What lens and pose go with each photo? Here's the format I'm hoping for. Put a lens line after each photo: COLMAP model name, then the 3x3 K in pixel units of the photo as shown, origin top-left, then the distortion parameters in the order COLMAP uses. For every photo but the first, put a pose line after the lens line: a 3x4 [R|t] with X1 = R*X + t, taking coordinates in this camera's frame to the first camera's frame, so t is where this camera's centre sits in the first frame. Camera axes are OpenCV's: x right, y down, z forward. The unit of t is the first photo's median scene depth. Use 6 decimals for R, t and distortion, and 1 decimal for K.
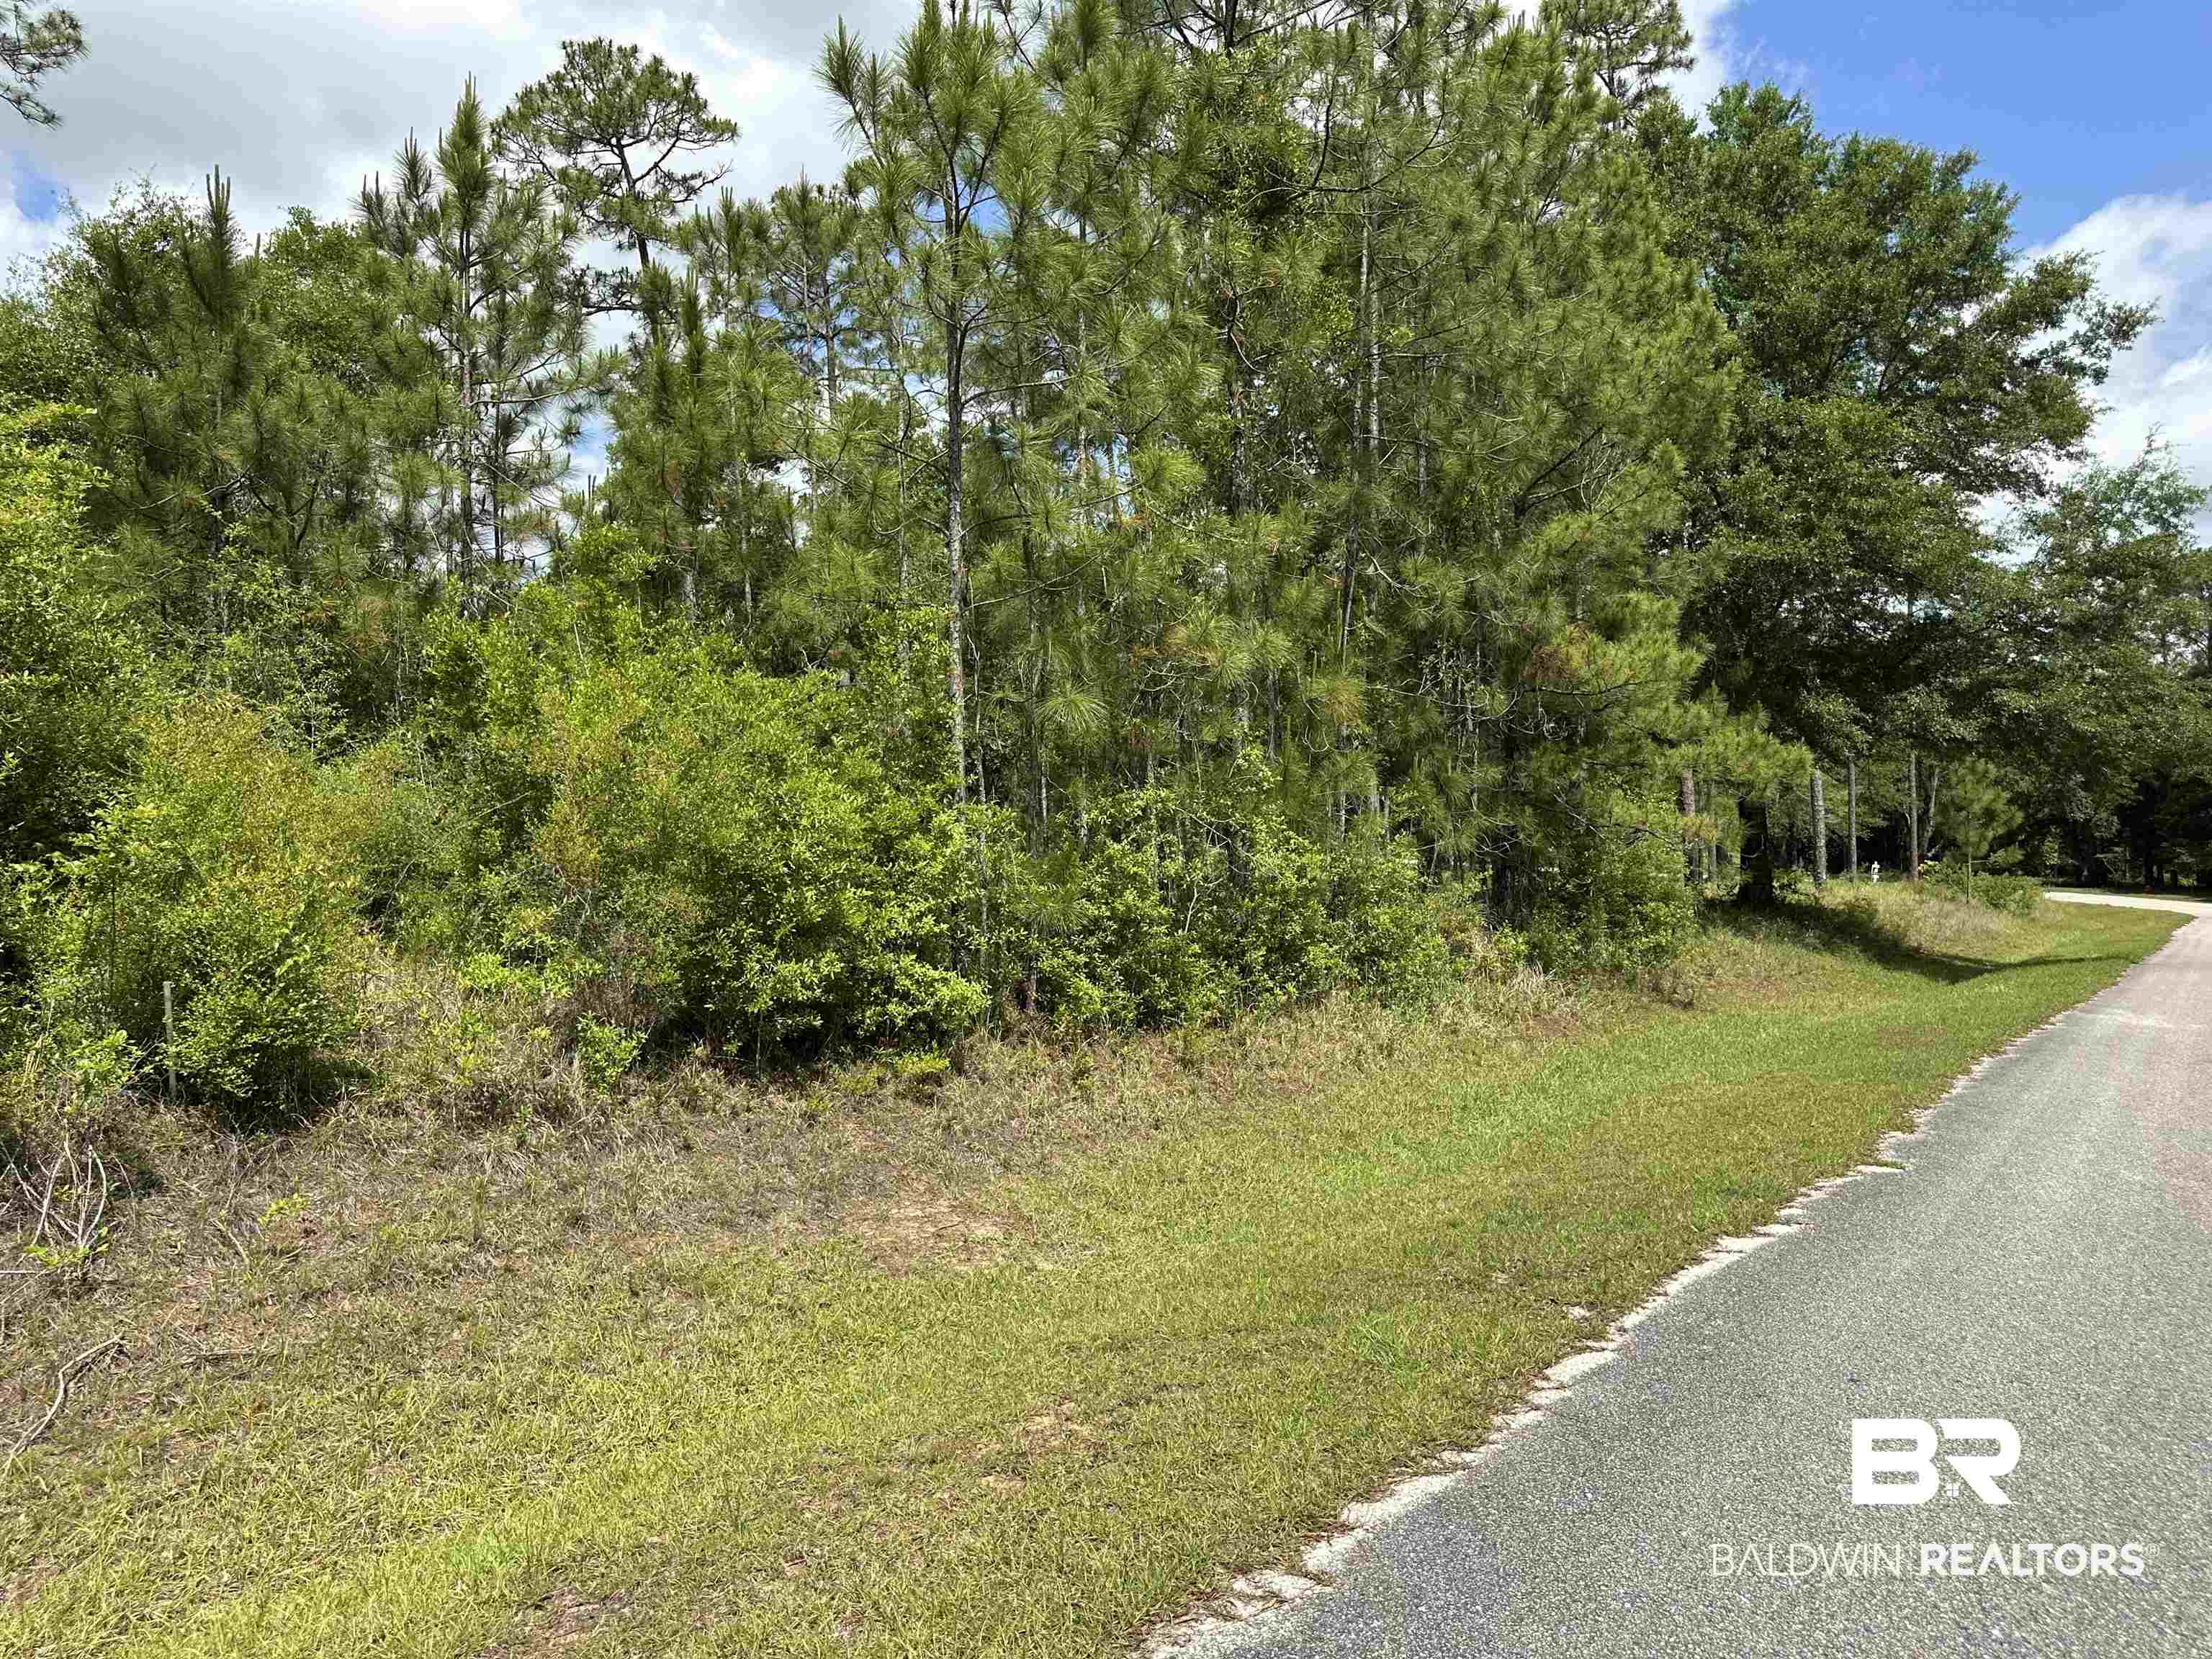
lens RADIAL K [[1494.0, 0, 1106.0], [0, 1494.0, 829.5], [0, 0, 1]] dist [0.081216, -0.092965]
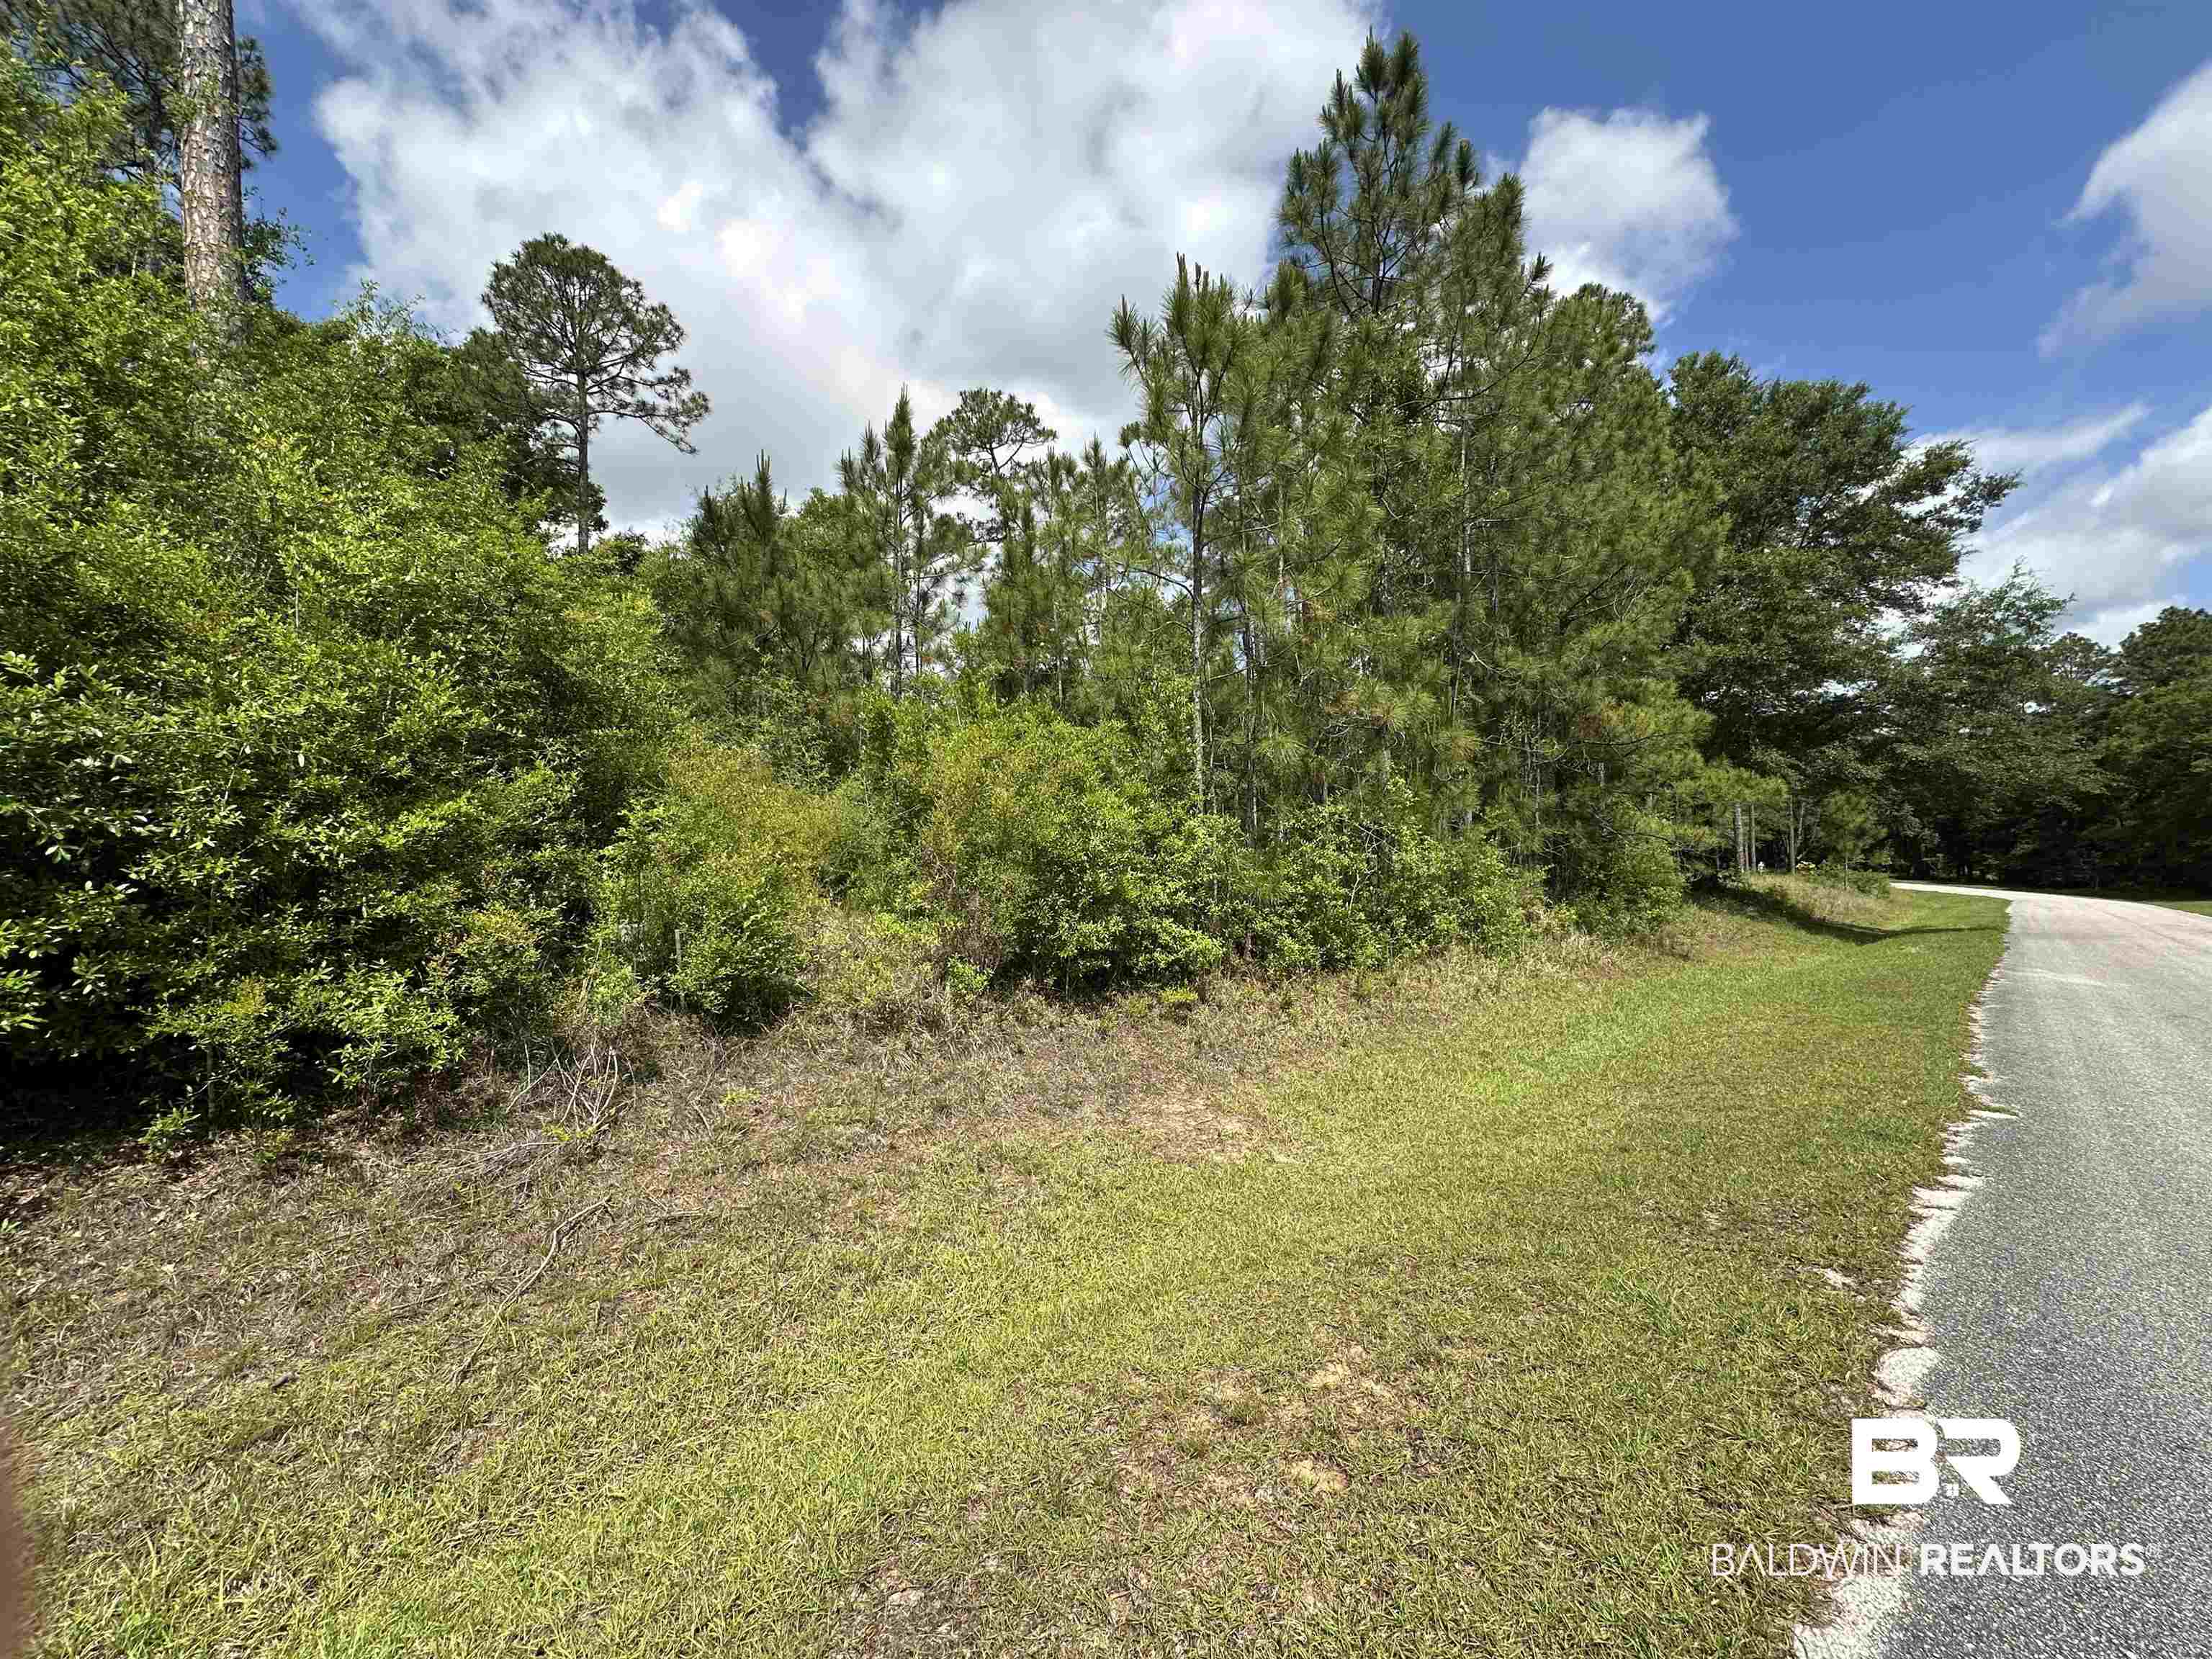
lens RADIAL K [[870.4, 0, 1106.0], [0, 870.4, 829.5], [0, 0, 1]] dist [-0.000554, -0.000087]
pose [[0.983958, 0.000316, -0.178401, -0.034809], [-0.002526, 0.999923, -0.012162, 0.007379], [0.178383, 0.012417, 0.983883, 0.137631]]
